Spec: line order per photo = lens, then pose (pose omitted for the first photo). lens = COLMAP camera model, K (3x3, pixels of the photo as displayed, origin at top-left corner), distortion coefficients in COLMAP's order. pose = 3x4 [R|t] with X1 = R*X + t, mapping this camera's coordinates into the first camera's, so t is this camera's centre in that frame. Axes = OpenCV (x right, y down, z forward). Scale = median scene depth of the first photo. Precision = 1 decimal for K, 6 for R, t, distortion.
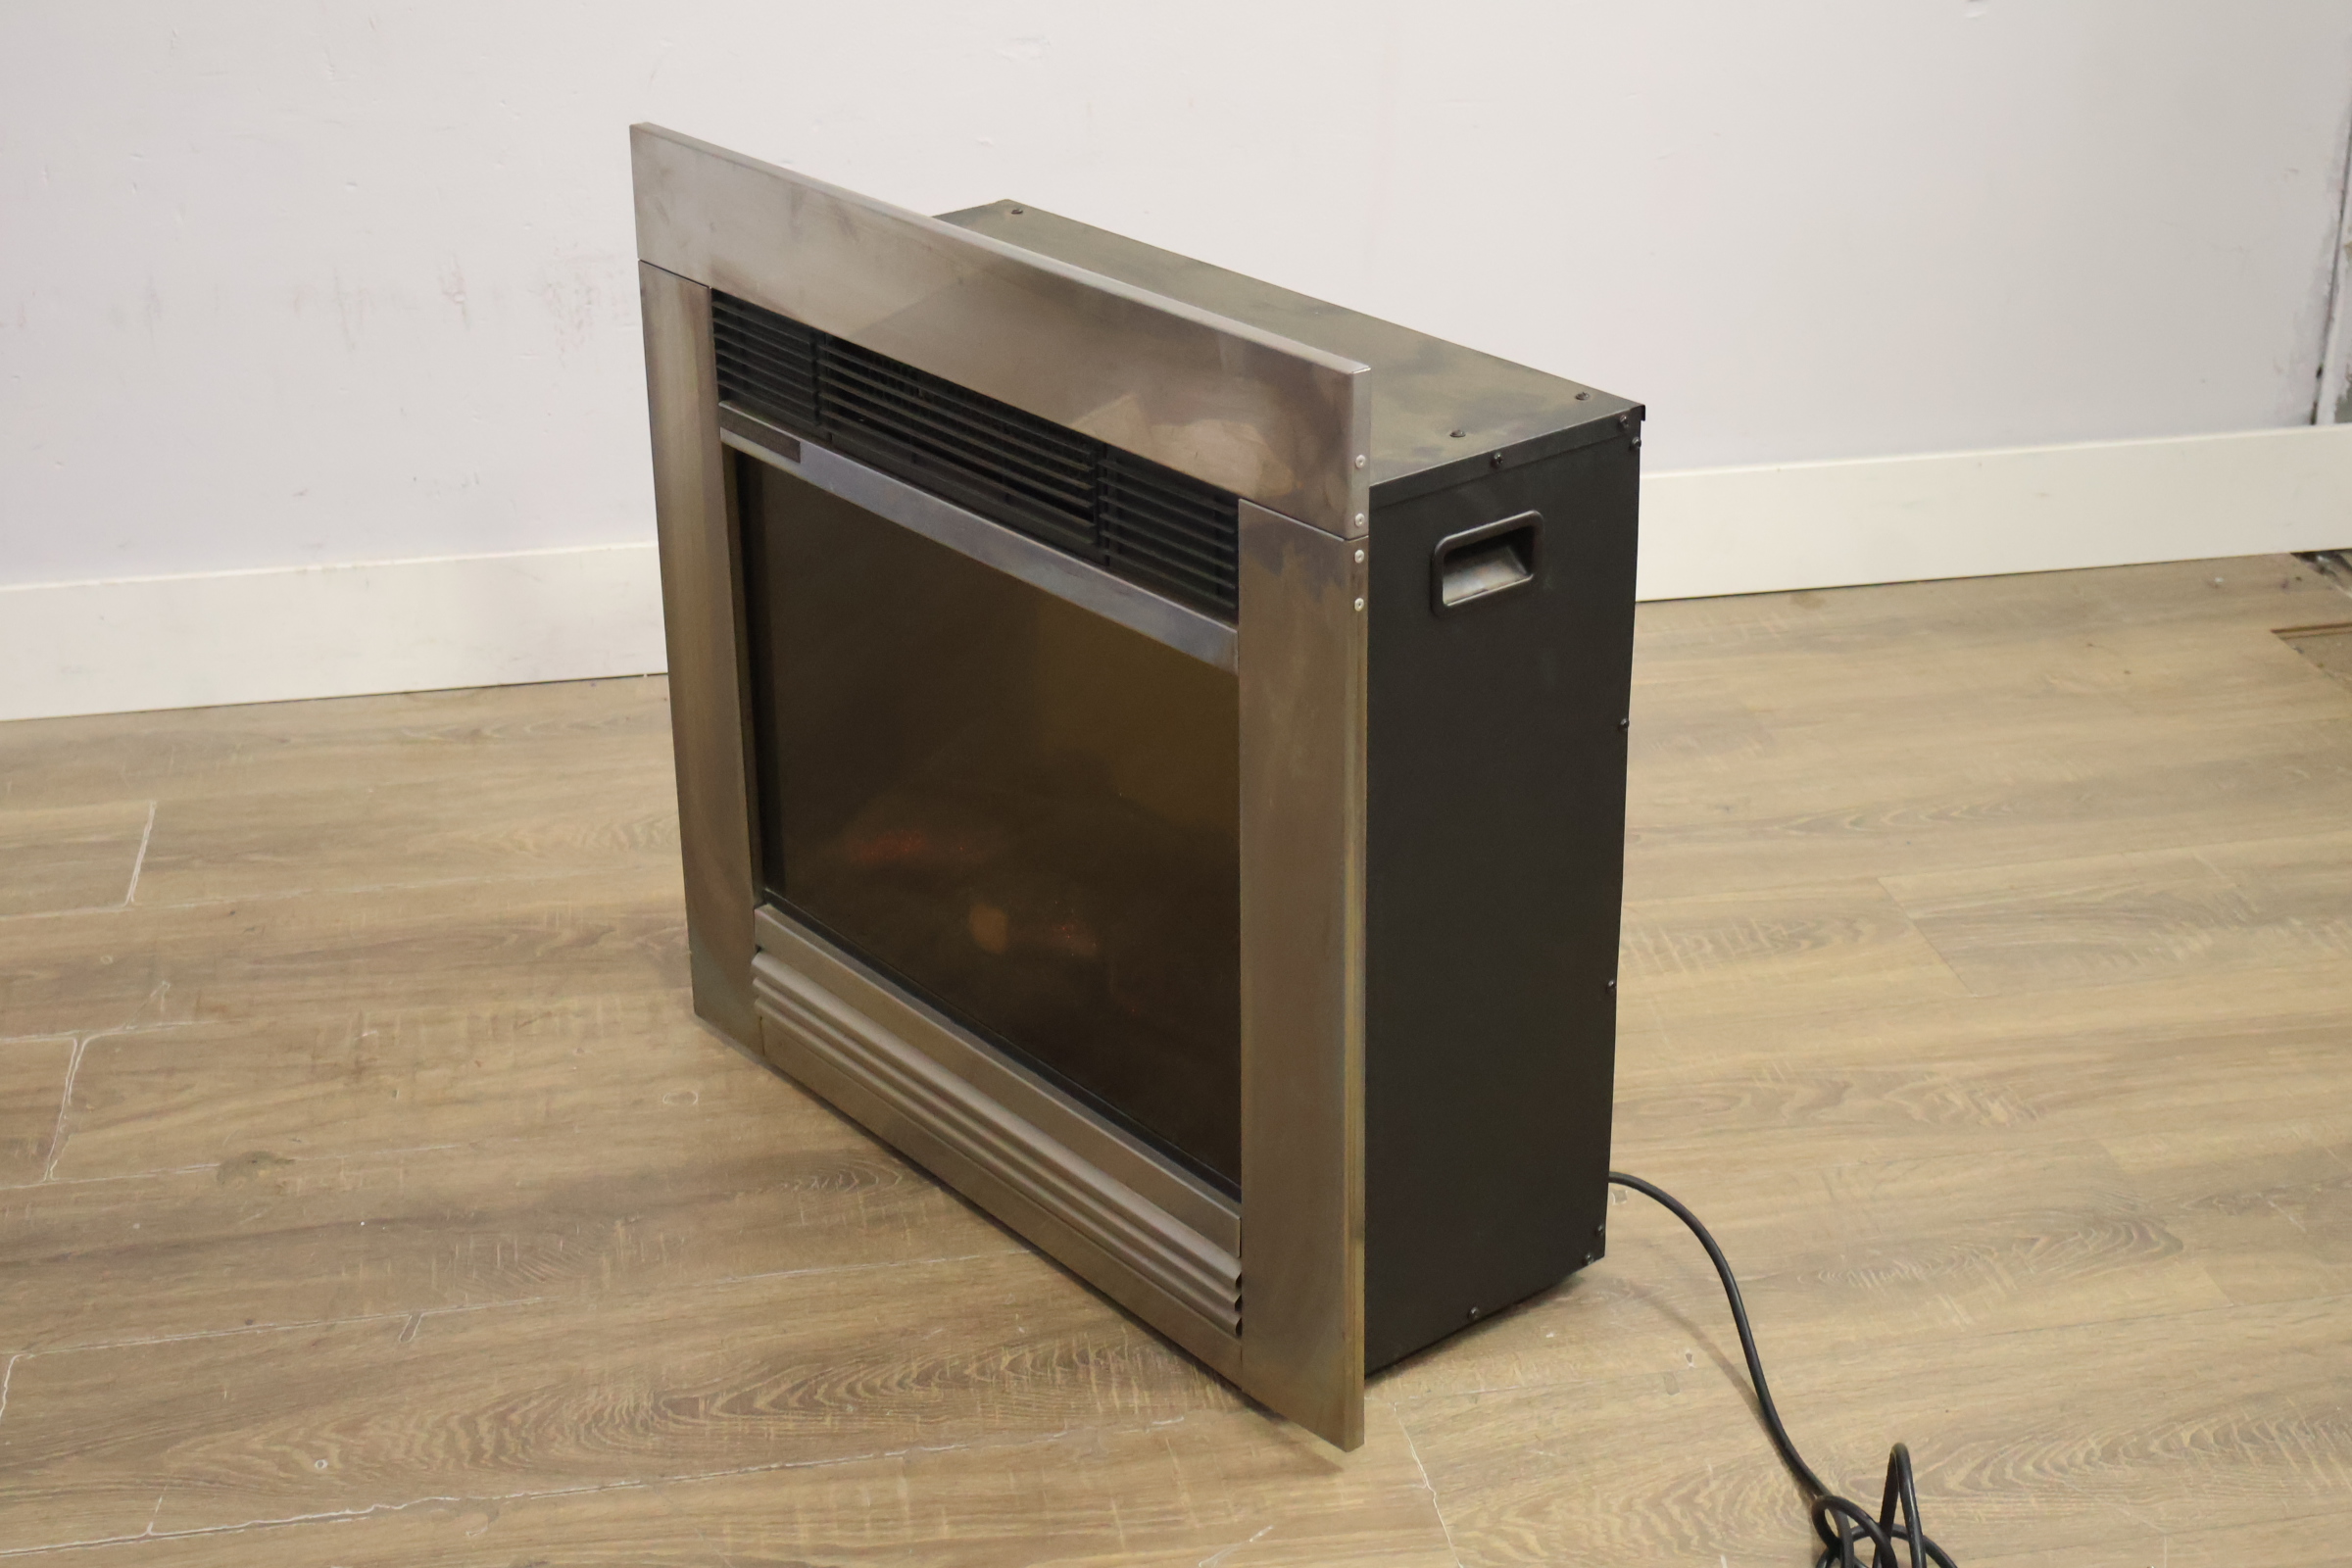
lens RADIAL K [[3497.4, 0, 1158.4], [0, 3497.4, 753.3], [0, 0, 1]] dist [0.019692, 0.000000]
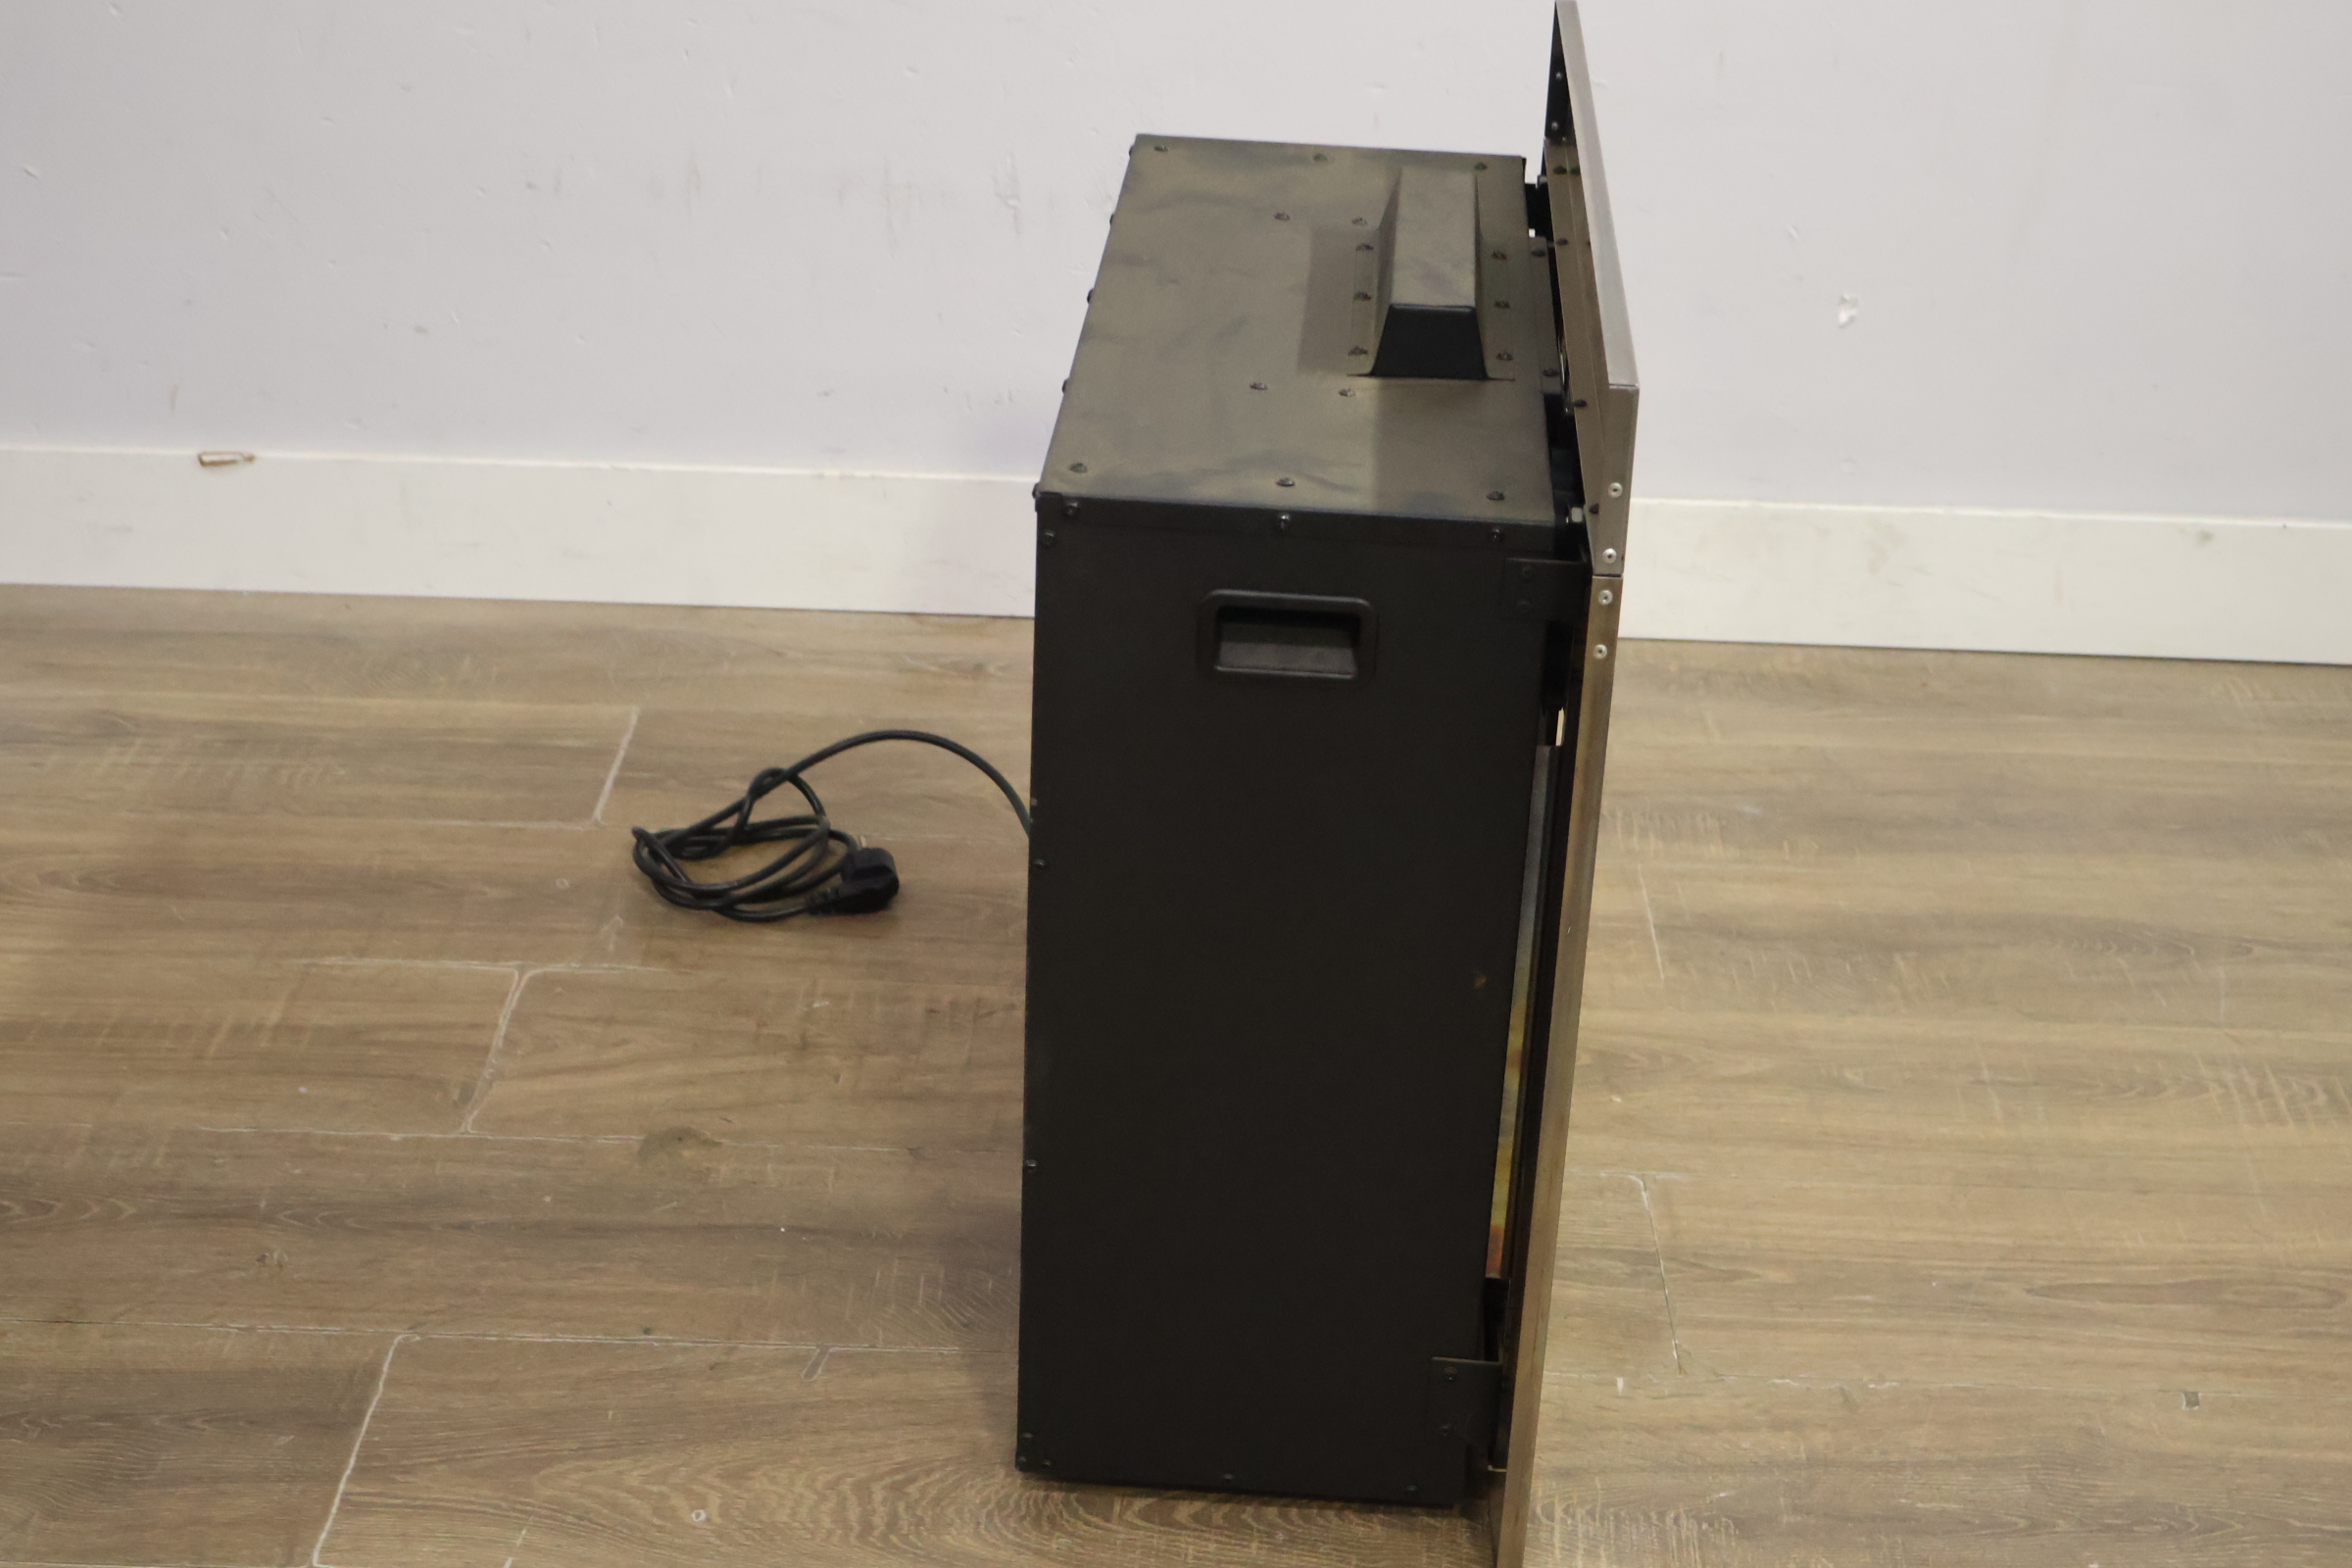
lens RADIAL K [[3497.4, 0, 1163.6], [0, 3497.4, 785.2], [0, 0, 1]] dist [0.019692, 0.000000]
pose [[0.982146, 0.119398, -0.145375, -0.009656], [-0.112426, 0.992120, 0.055293, -0.043477], [0.150832, -0.037962, 0.987830, 0.113170]]
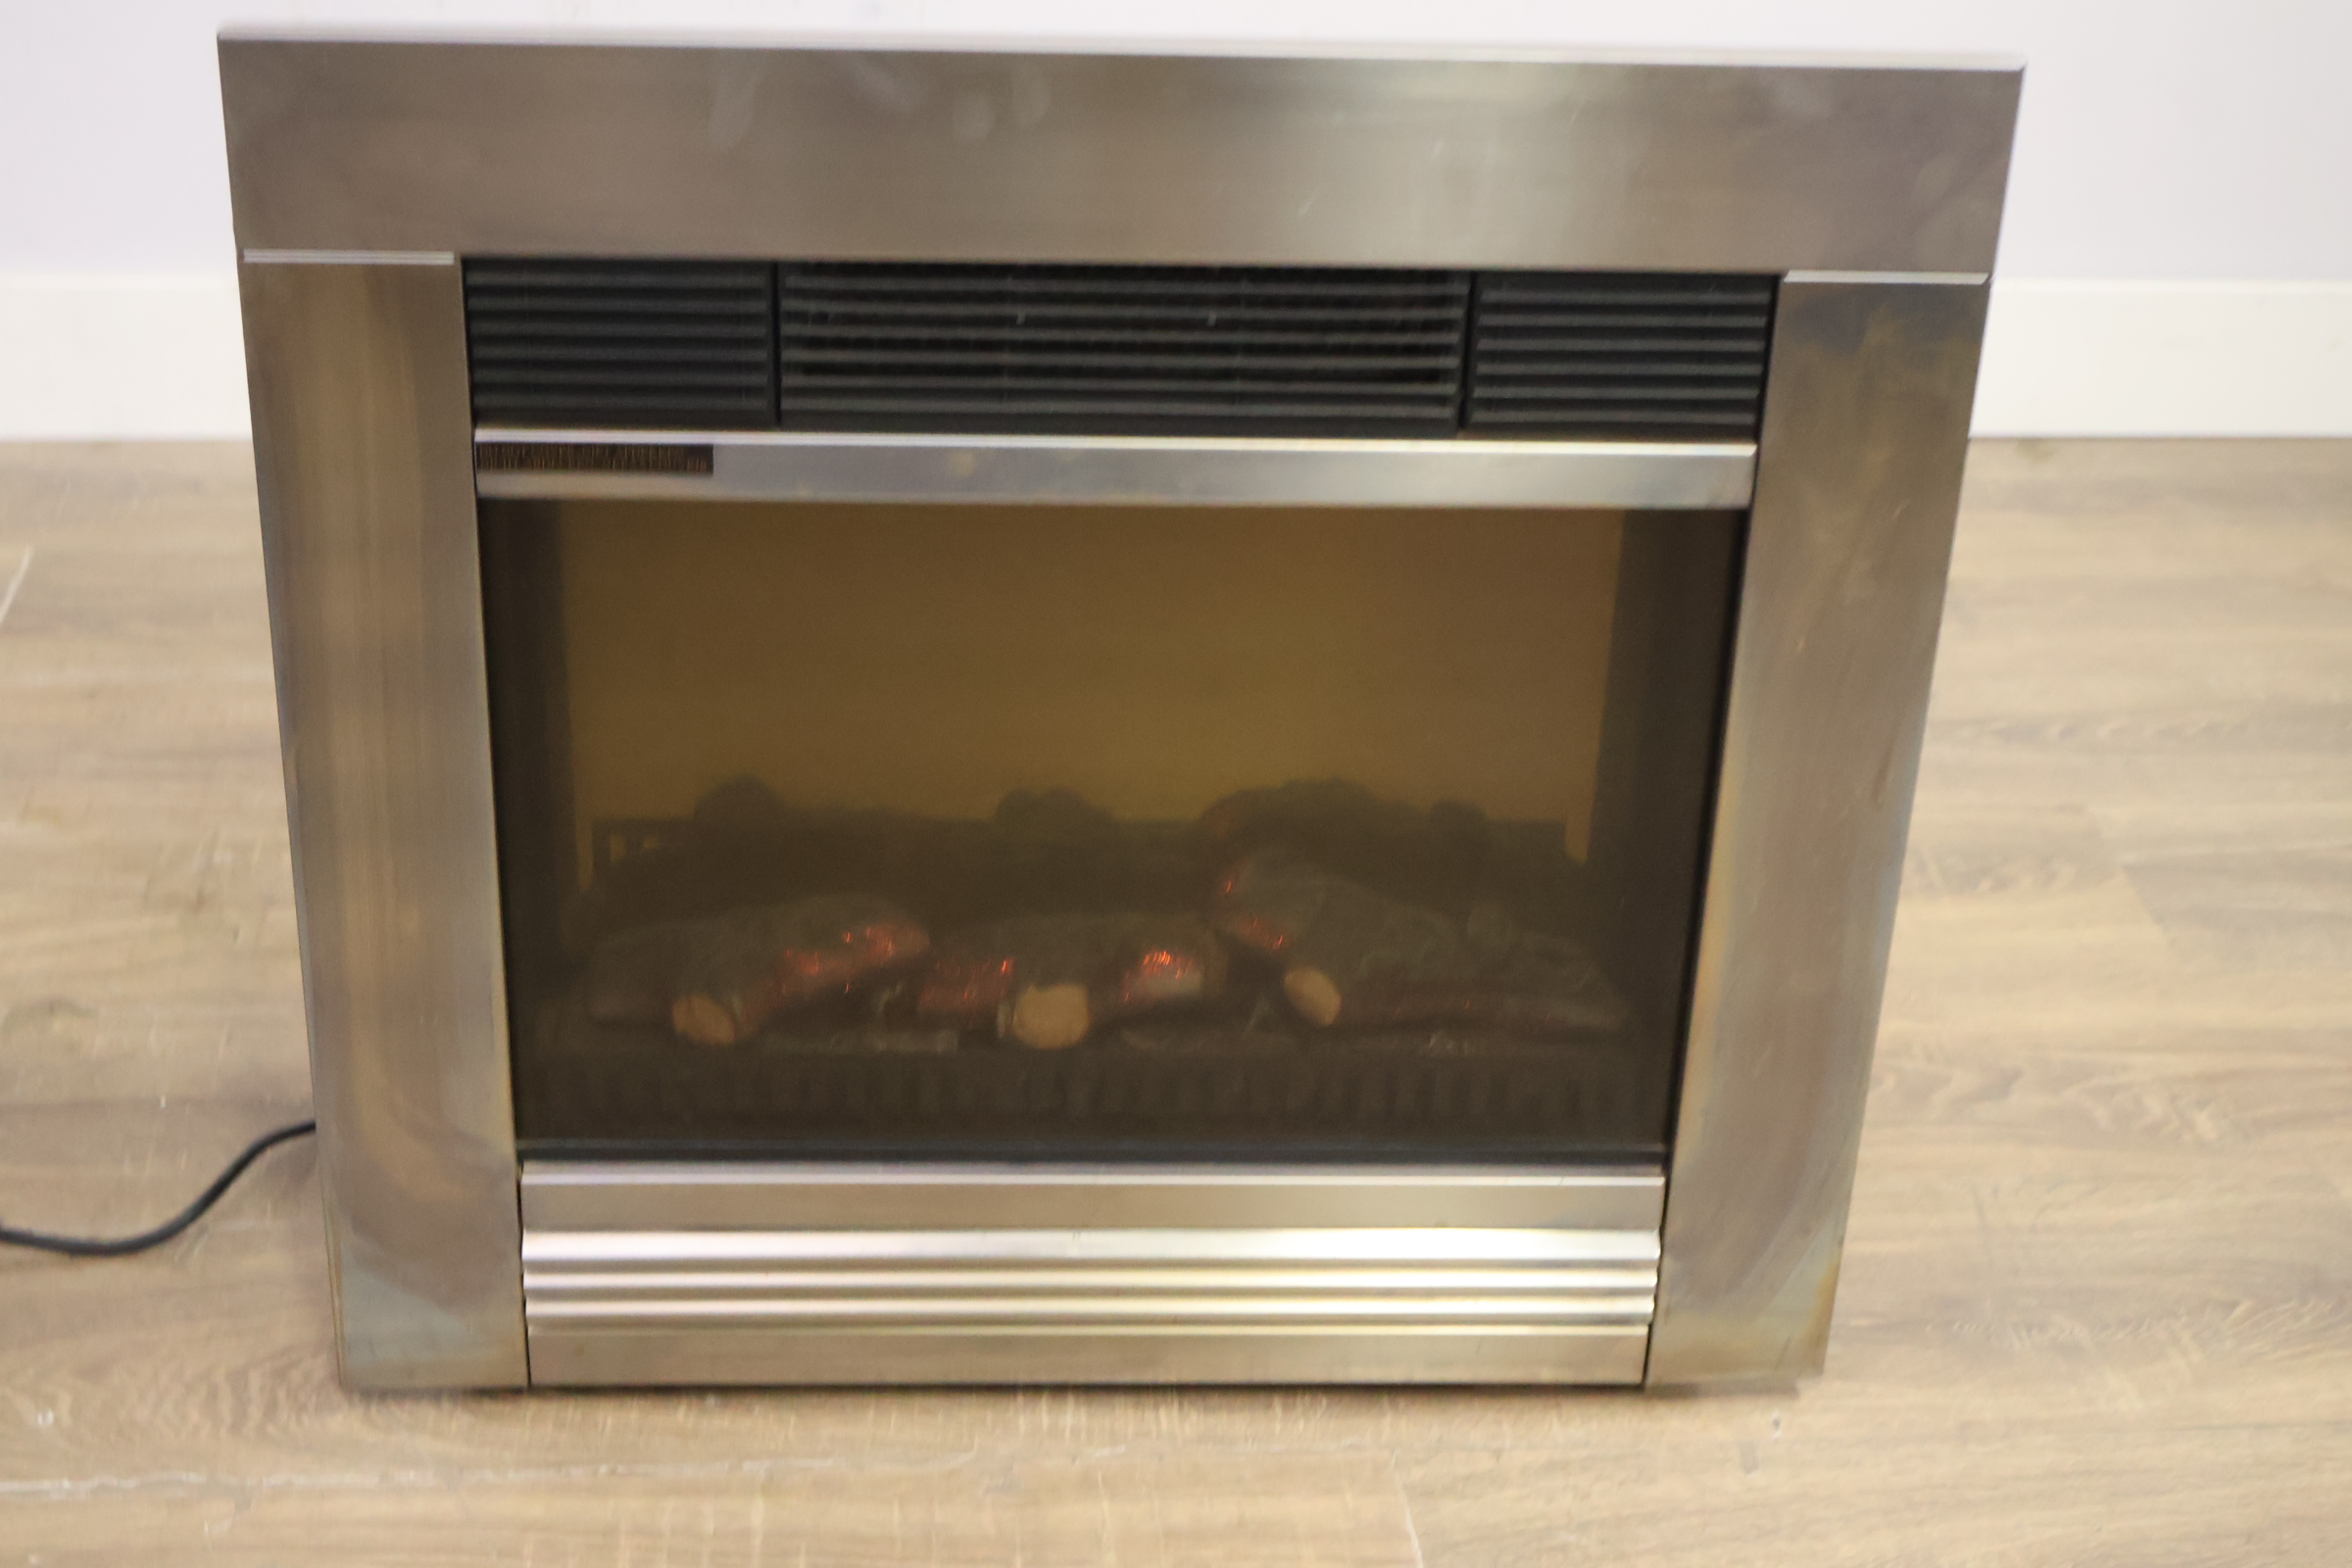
lens RADIAL K [[3699.6, 0, 1142.5], [0, 3699.6, 784.1], [0, 0, 1]] dist [0.014770, 0.000000]
pose [[0.995619, 0.078078, -0.051455, 0.038309], [-0.074239, 0.994585, 0.072728, -0.018848], [0.056855, -0.068589, 0.996024, 0.160061]]
